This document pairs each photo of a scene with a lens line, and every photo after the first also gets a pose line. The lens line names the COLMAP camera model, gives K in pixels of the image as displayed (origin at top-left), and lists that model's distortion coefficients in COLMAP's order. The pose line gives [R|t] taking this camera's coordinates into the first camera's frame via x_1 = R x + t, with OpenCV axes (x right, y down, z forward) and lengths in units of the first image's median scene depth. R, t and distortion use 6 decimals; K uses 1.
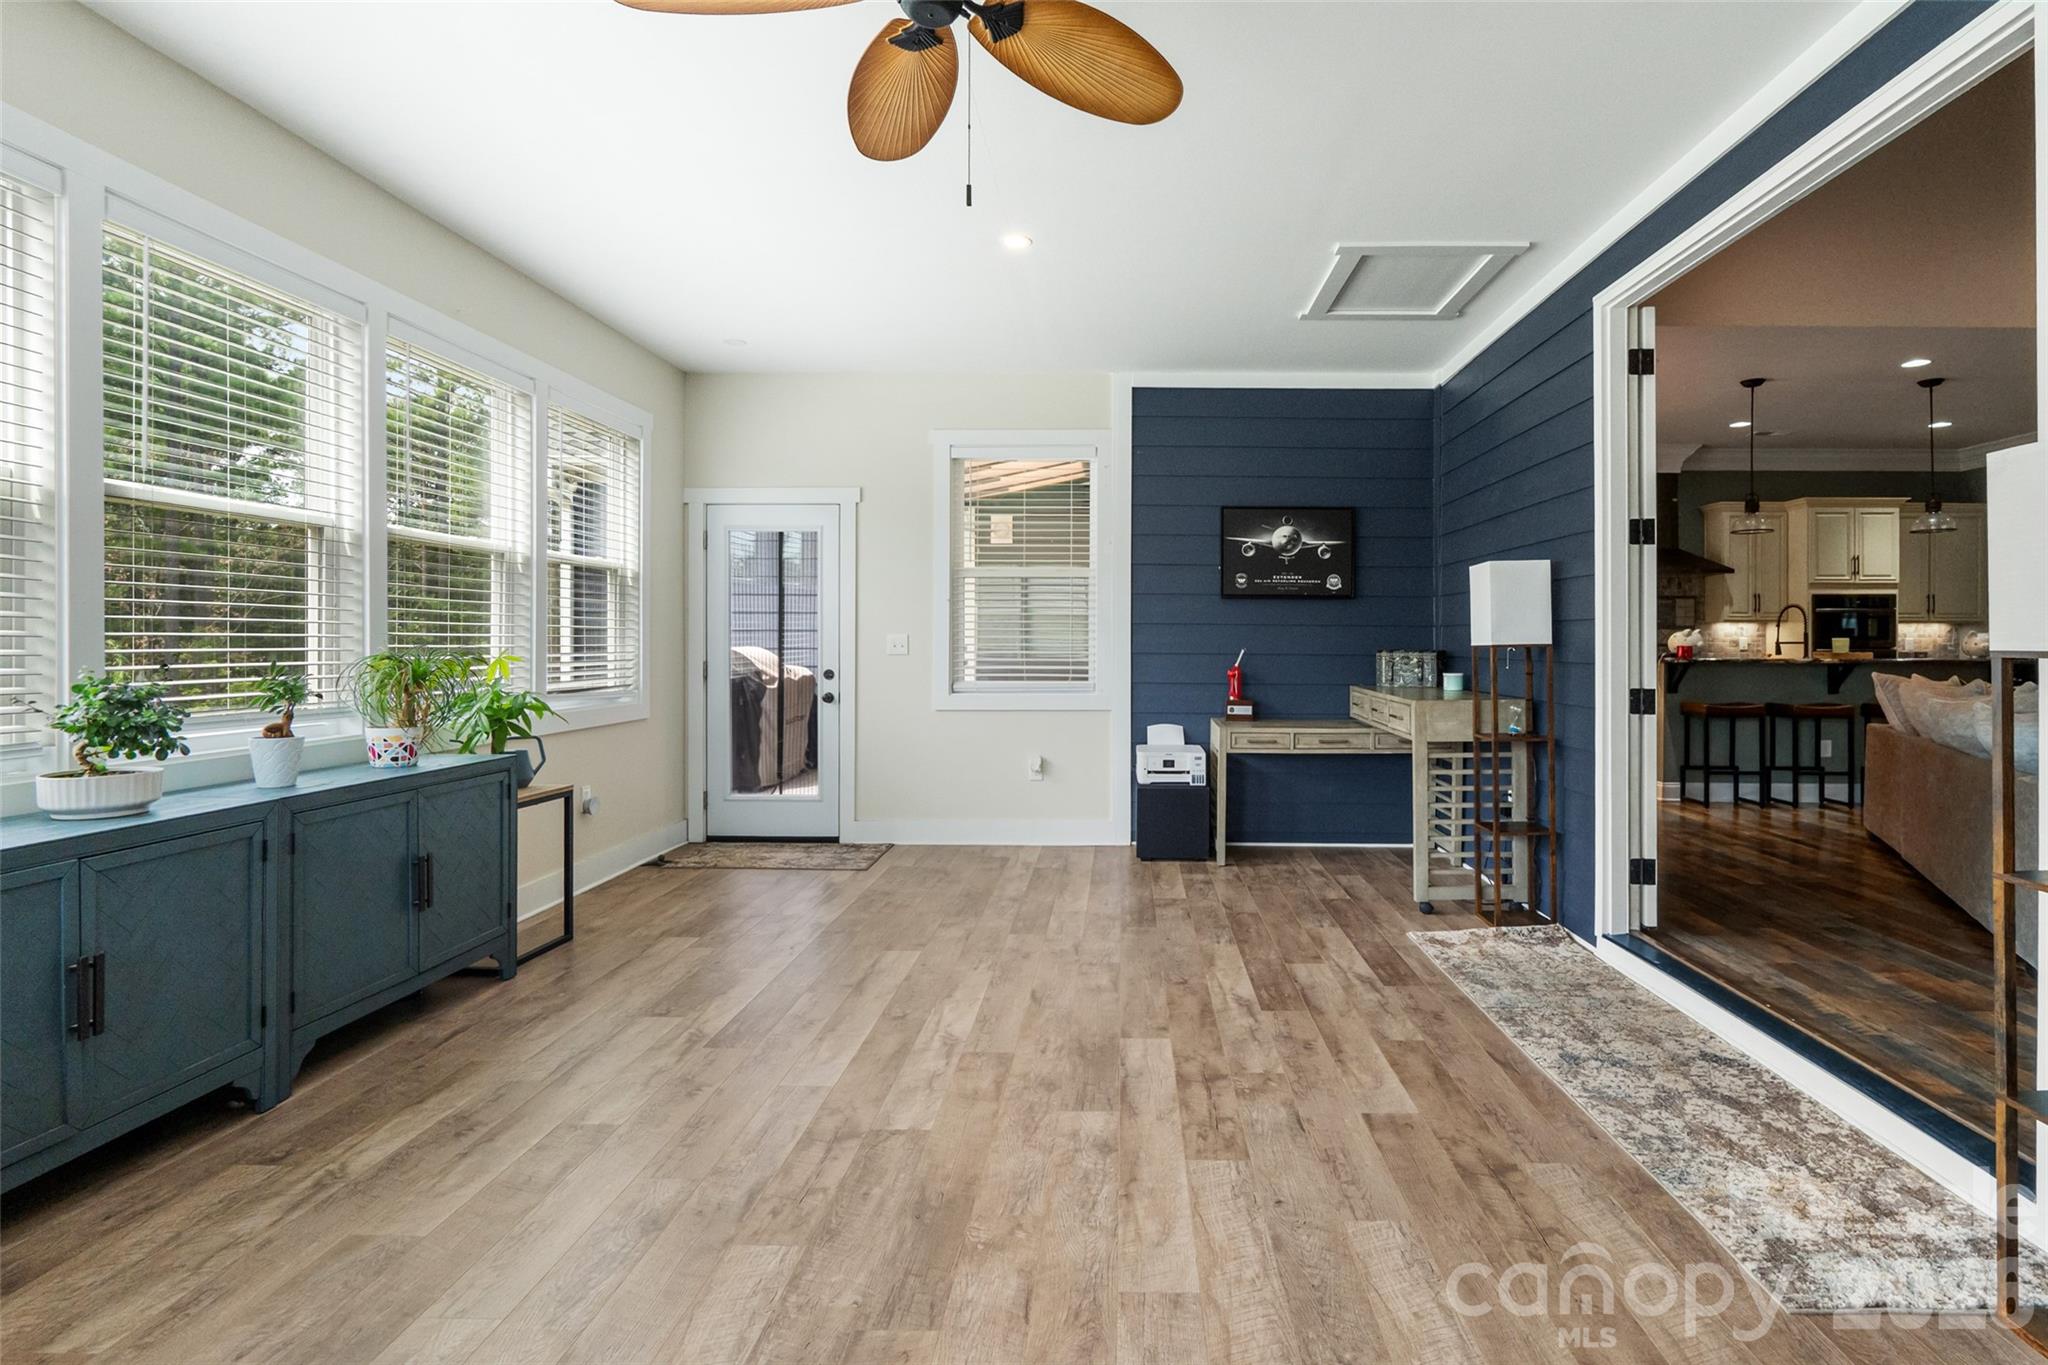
lens RADIAL K [[965.5, 0, 1113.1], [0, 965.5, 651.5], [0, 0, 1]] dist [-0.008622, 0.002238]
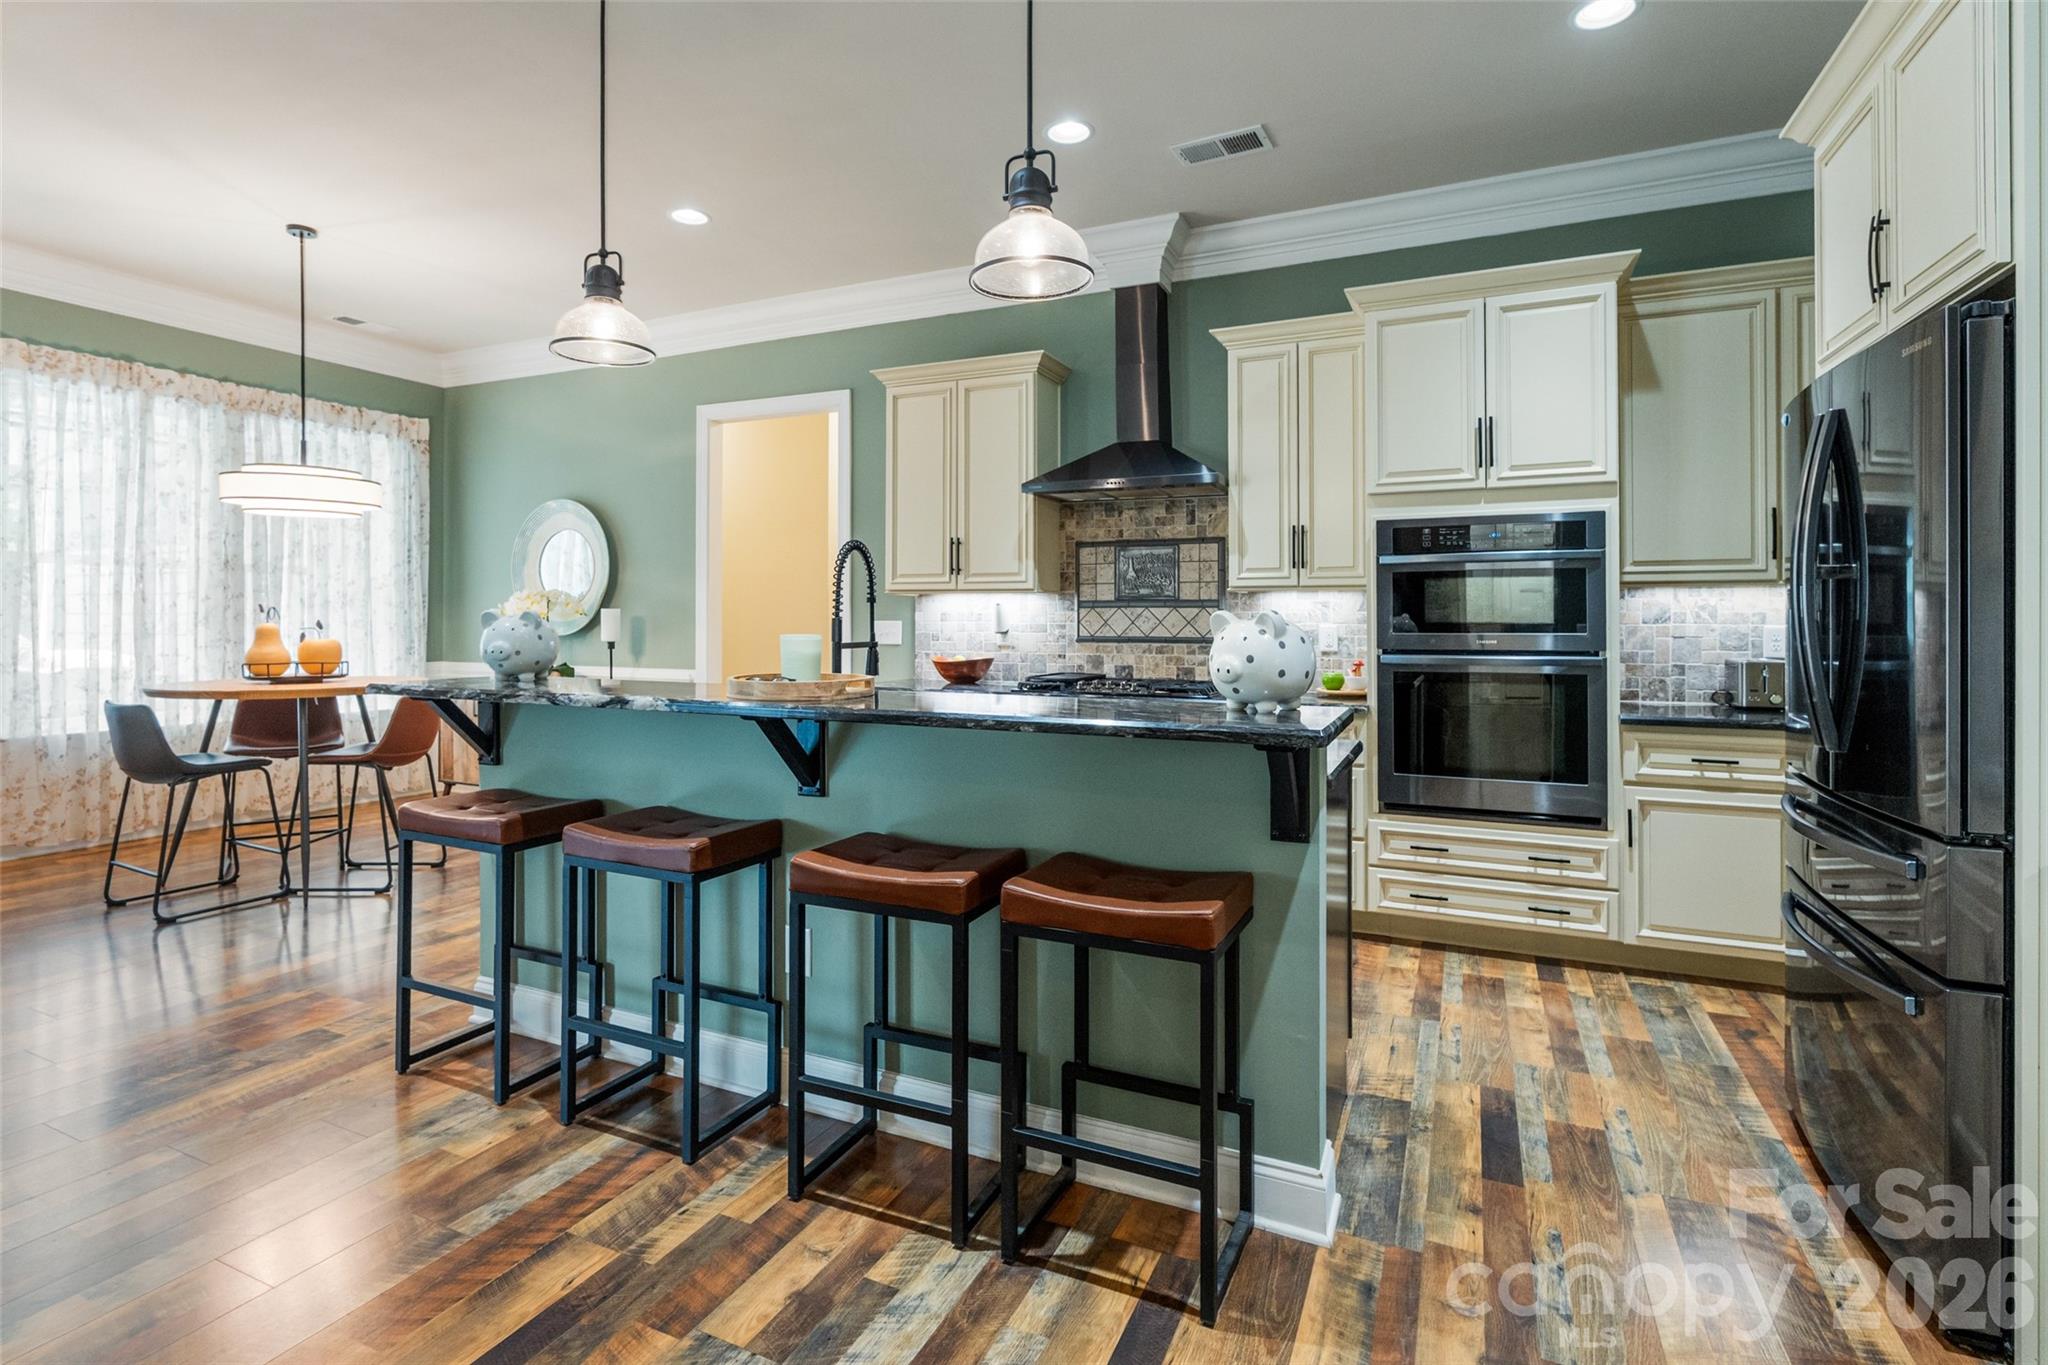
lens RADIAL K [[965.5, 0, 1018.0], [0, 965.5, 601.3], [0, 0, 1]] dist [-0.008622, 0.002238]
pose [[0.912943, -0.007233, -0.408023, 1.126327], [-0.004860, 0.999579, -0.028593, -0.018998], [0.408058, 0.028087, 0.912524, 0.841740]]
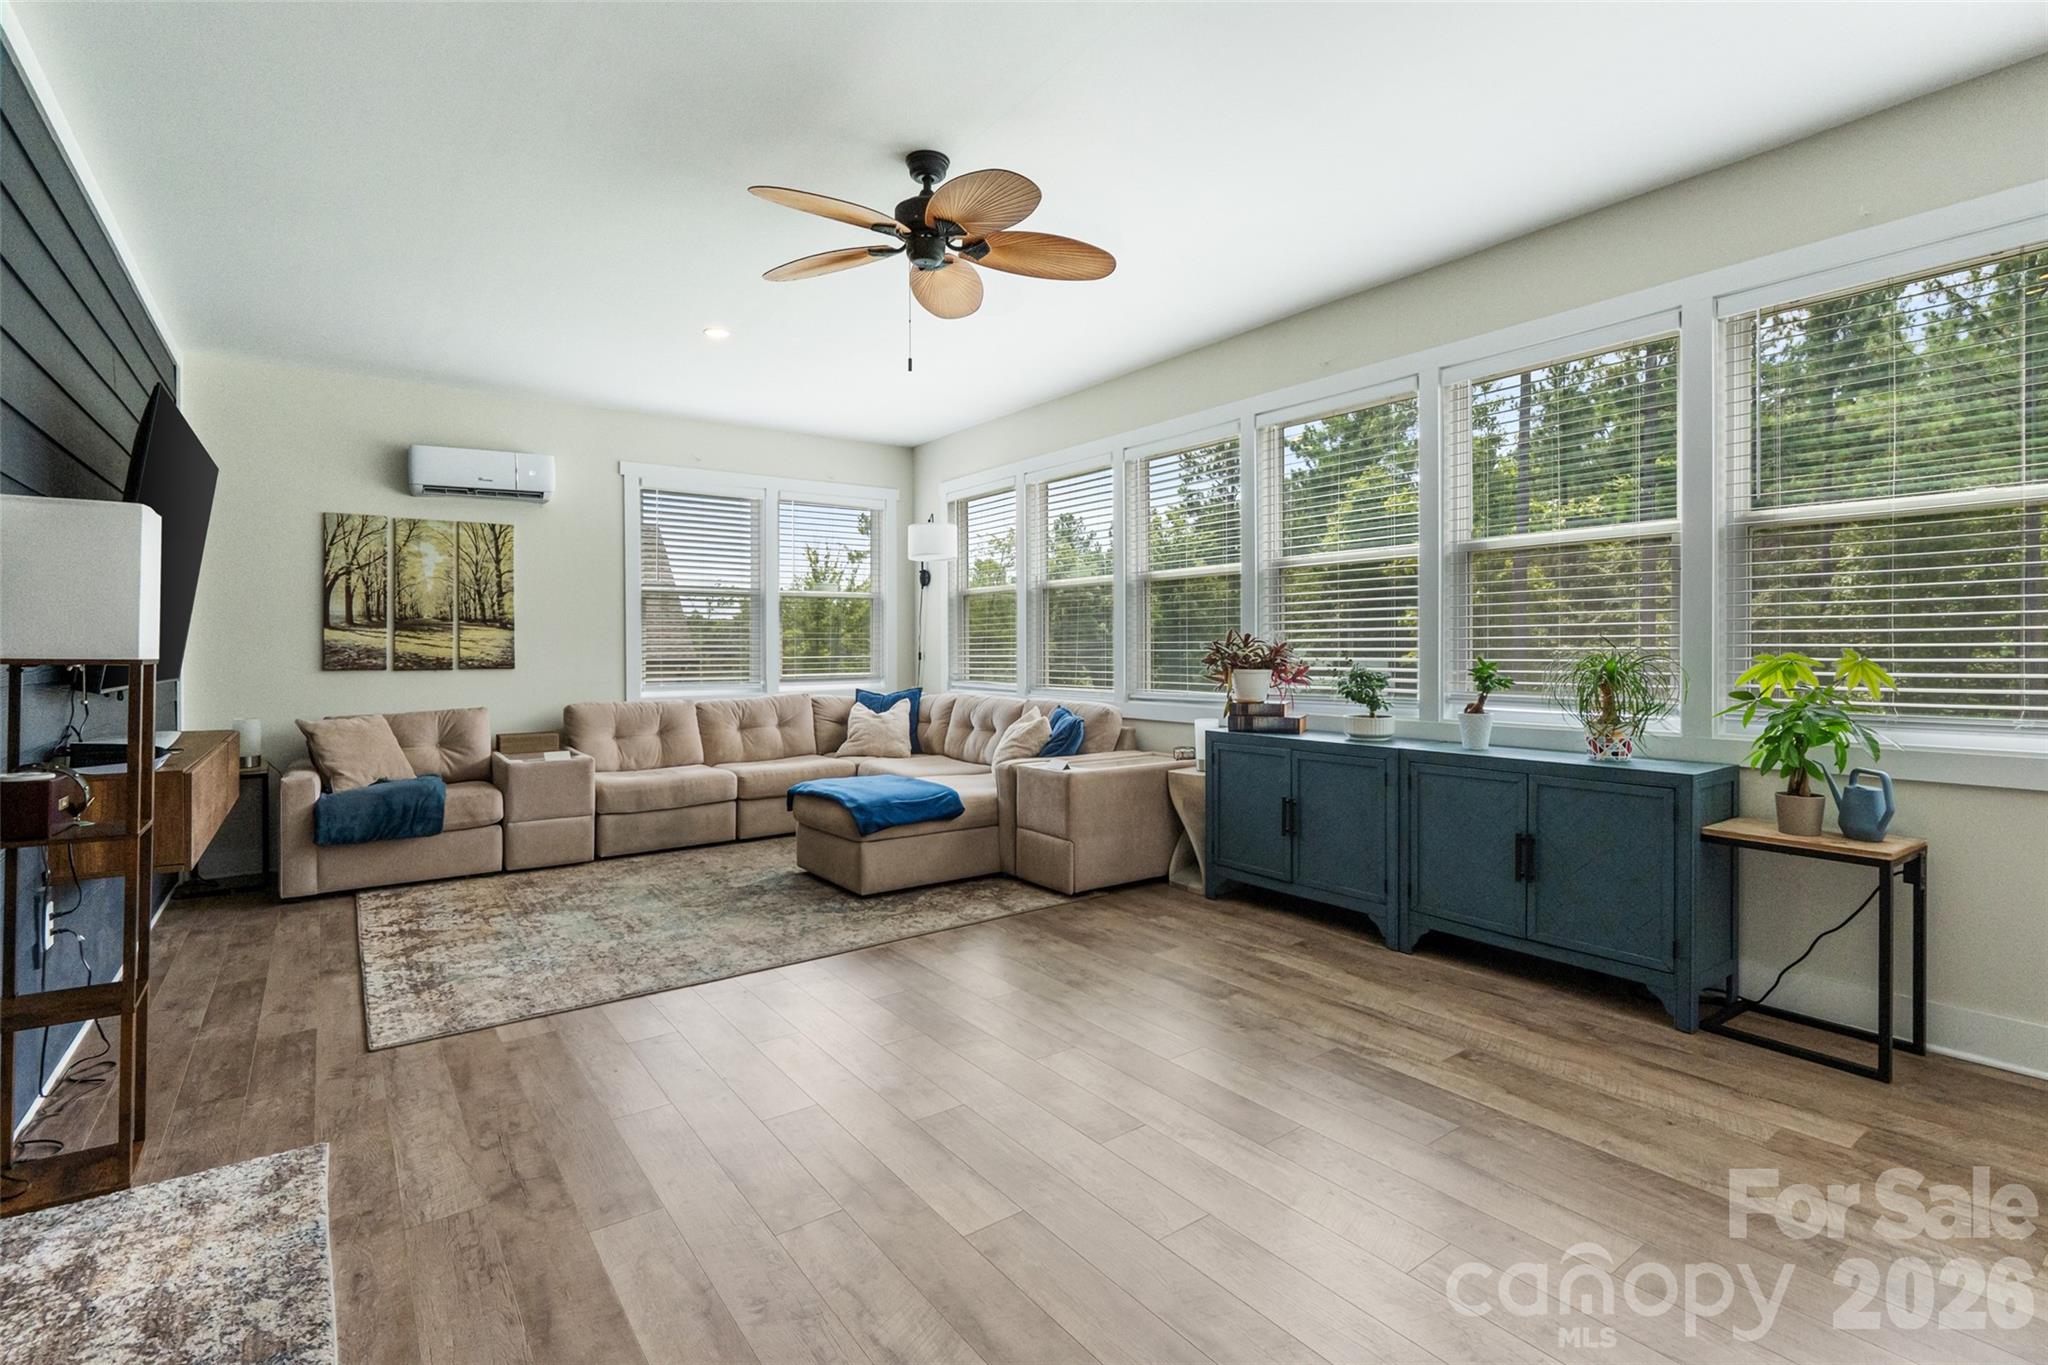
lens RADIAL K [[965.5, 0, 1017.8], [0, 965.5, 650.1], [0, 0, 1]] dist [-0.008622, 0.002238]
pose [[-0.800248, 0.005780, -0.599641, 0.217088], [0.000427, 0.999959, 0.009069, -0.006190], [0.599668, 0.007001, -0.800218, 0.789474]]
